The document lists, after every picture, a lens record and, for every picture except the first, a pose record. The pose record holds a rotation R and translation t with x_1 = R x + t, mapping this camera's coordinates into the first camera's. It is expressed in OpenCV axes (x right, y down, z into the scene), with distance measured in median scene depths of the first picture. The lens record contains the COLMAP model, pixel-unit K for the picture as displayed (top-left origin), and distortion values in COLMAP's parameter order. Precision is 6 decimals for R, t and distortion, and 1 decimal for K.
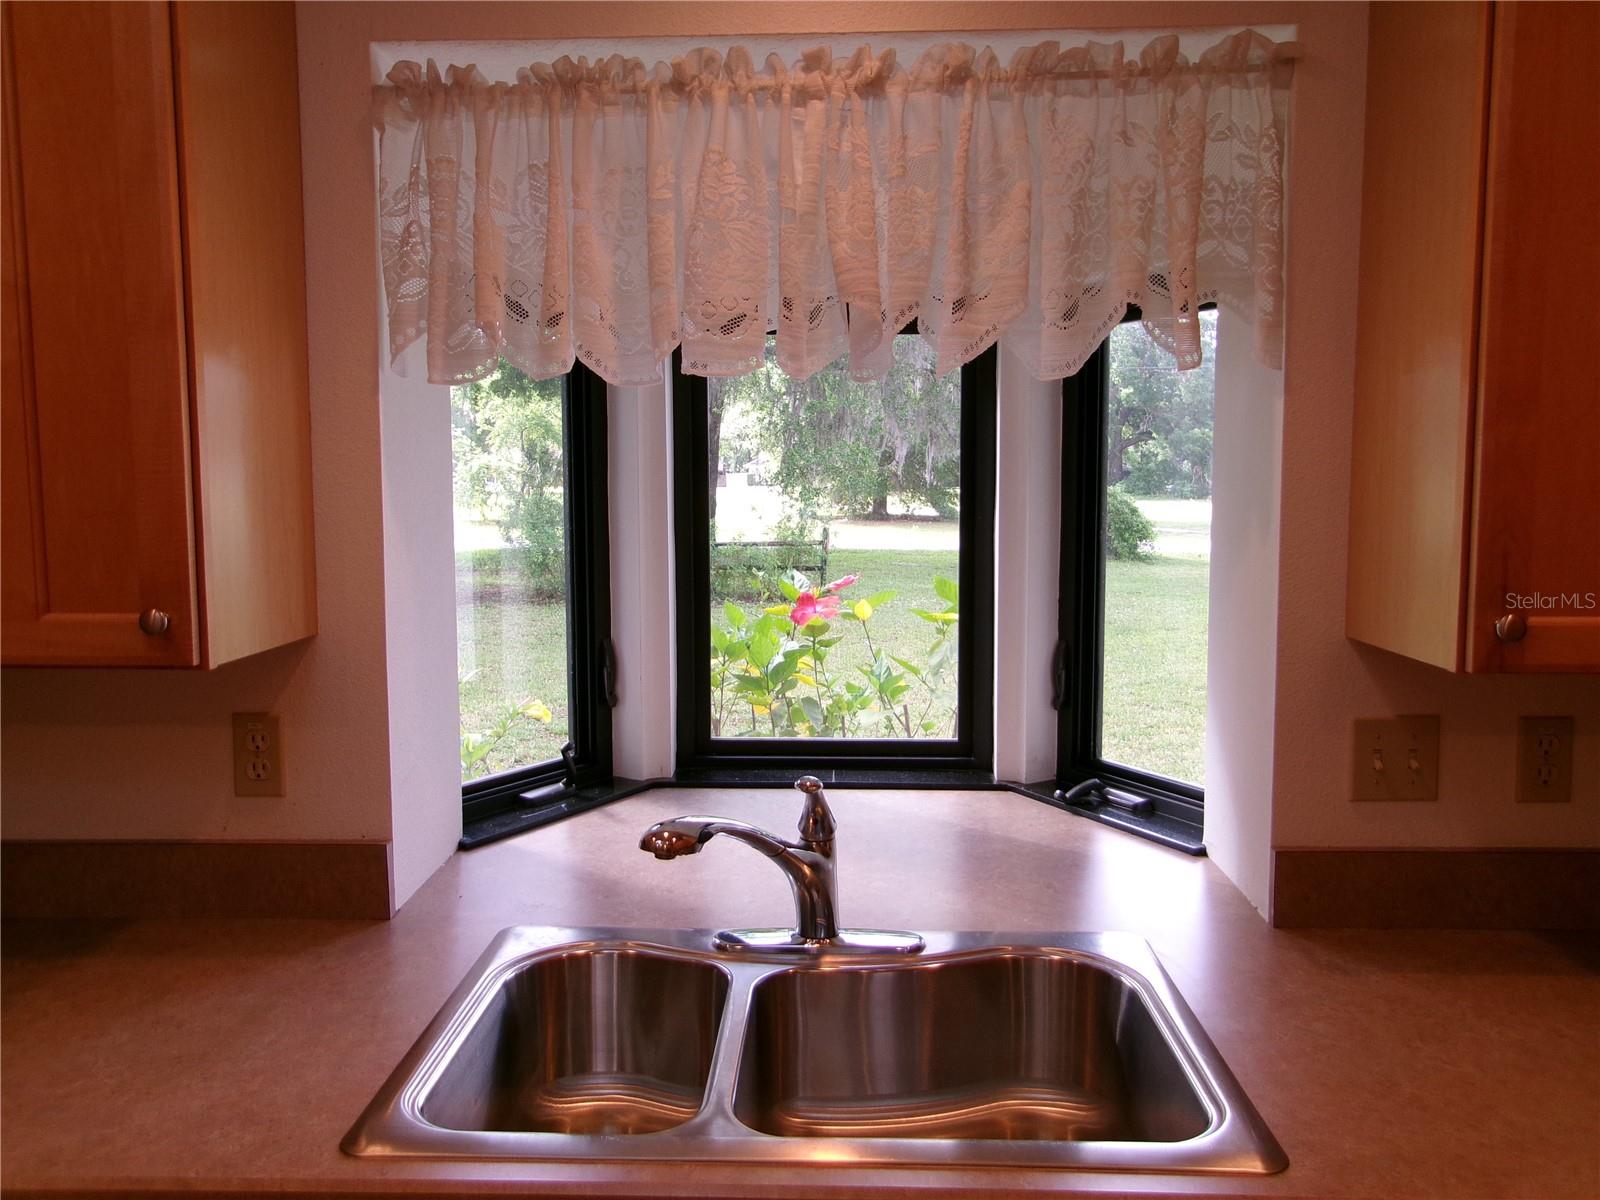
lens RADIAL K [[1233.8, 0, 793.8], [0, 1233.8, 588.1], [0, 0, 1]] dist [-0.034205, 0.053255]
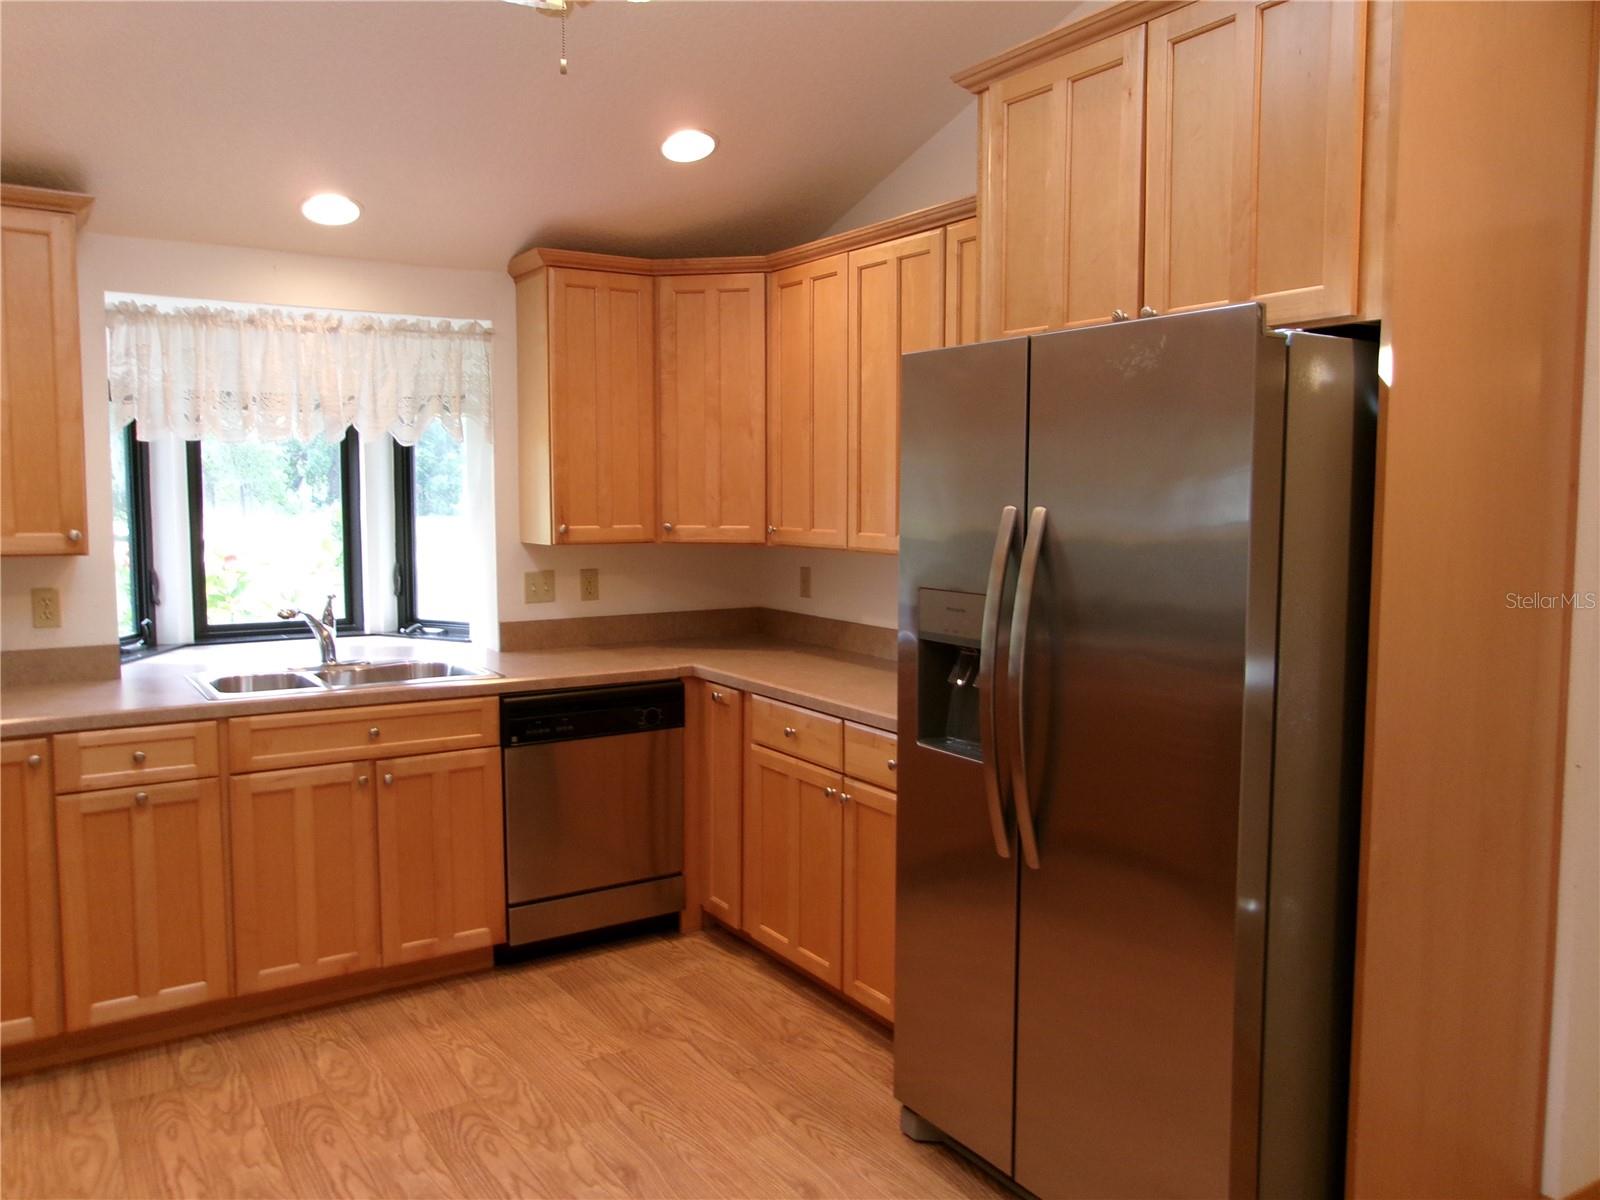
lens RADIAL K [[1233.8, 0, 795.2], [0, 1233.8, 594.1], [0, 0, 1]] dist [-0.034205, 0.053255]
pose [[0.818362, -0.042868, 0.573102, -0.634030], [0.048240, 0.998819, 0.005826, 0.171986], [-0.572675, 0.022878, 0.819463, -1.618433]]
